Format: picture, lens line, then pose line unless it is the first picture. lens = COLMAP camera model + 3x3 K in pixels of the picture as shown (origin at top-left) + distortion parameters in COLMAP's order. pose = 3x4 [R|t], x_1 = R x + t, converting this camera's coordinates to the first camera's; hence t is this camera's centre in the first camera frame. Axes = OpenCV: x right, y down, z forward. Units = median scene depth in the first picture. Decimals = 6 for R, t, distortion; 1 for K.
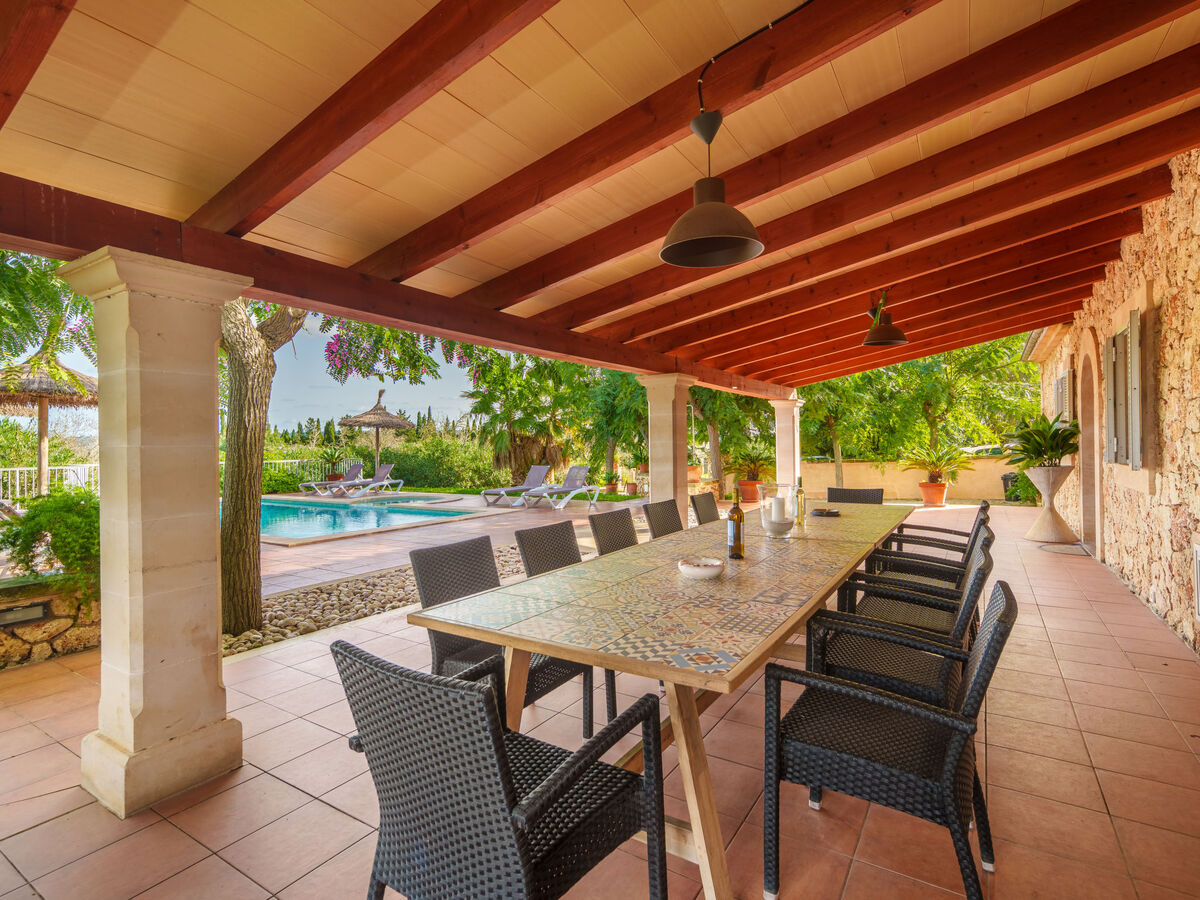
lens RADIAL K [[594.1, 0, 596.8], [0, 594.1, 446.7], [0, 0, 1]] dist [0.001383, 0.000380]
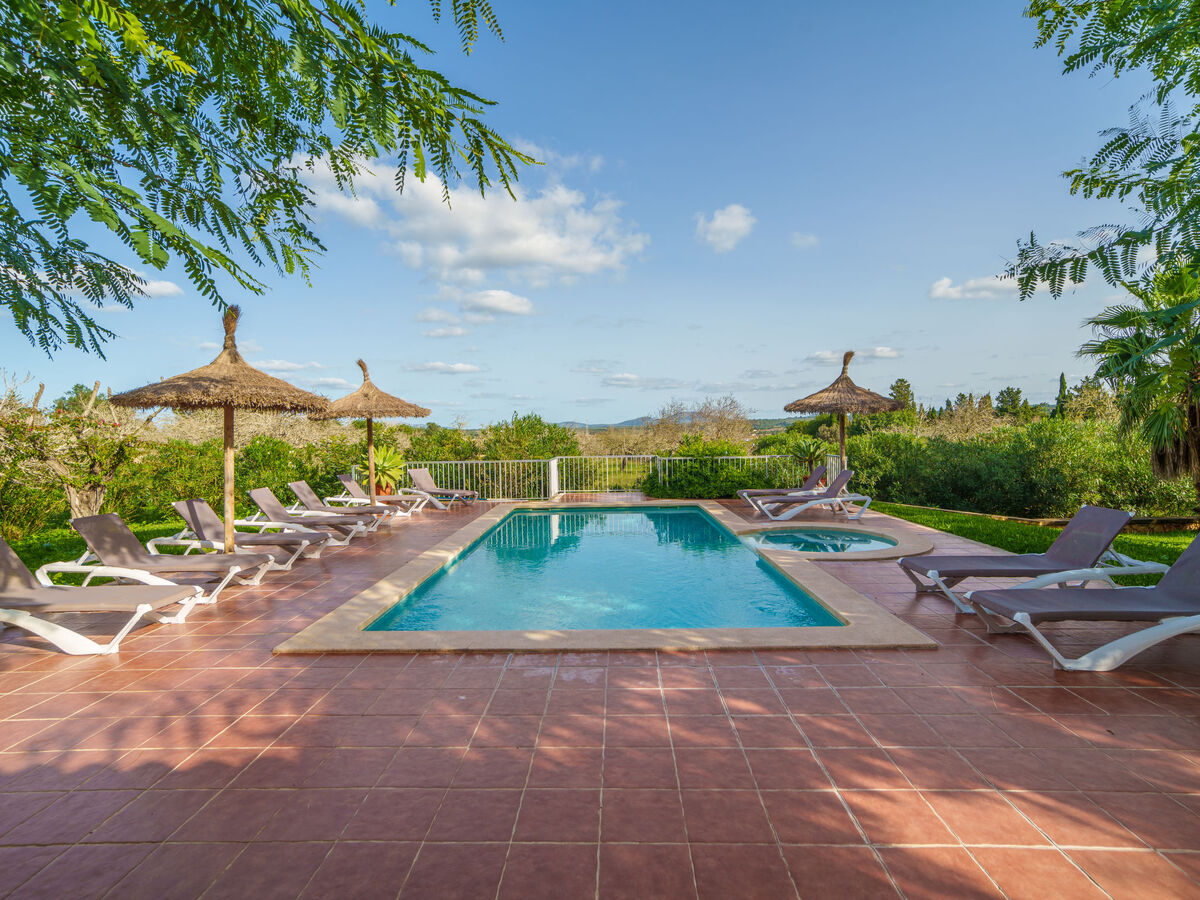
lens RADIAL K [[594.1, 0, 596.8], [0, 594.1, 446.7], [0, 0, 1]] dist [0.001383, 0.000380]
pose [[0.513366, 0.022524, -0.857874, 0.034590], [0.010370, 0.999420, 0.032446, -0.011851], [0.858107, -0.025553, 0.512834, 0.286775]]
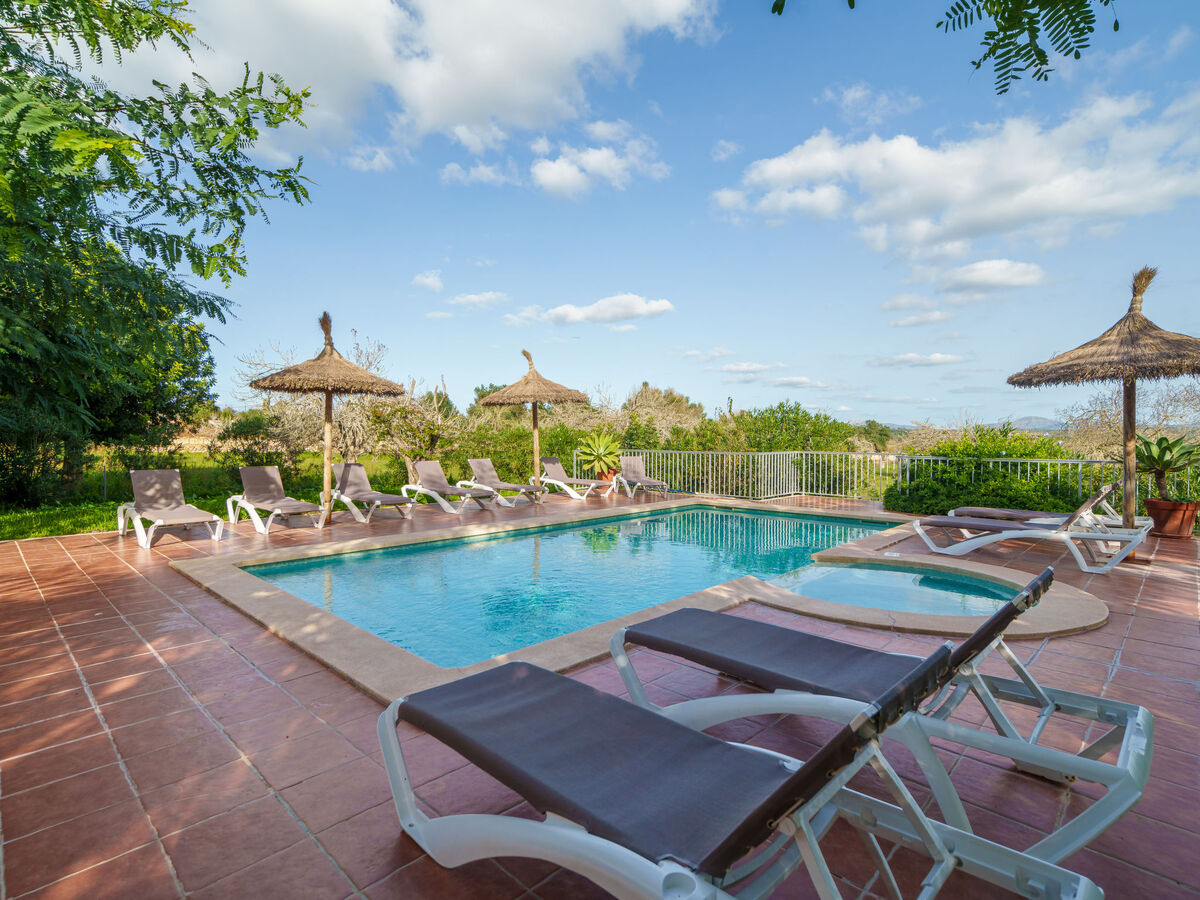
lens RADIAL K [[613.4, 0, 612.2], [0, 613.4, 465.3], [0, 0, 1]] dist [-0.023464, 0.047393]
pose [[-0.187270, 0.058552, -0.980562, 0.040853], [-0.002014, 0.998197, 0.059989, -0.001883], [0.982306, 0.013209, -0.186815, 0.503985]]
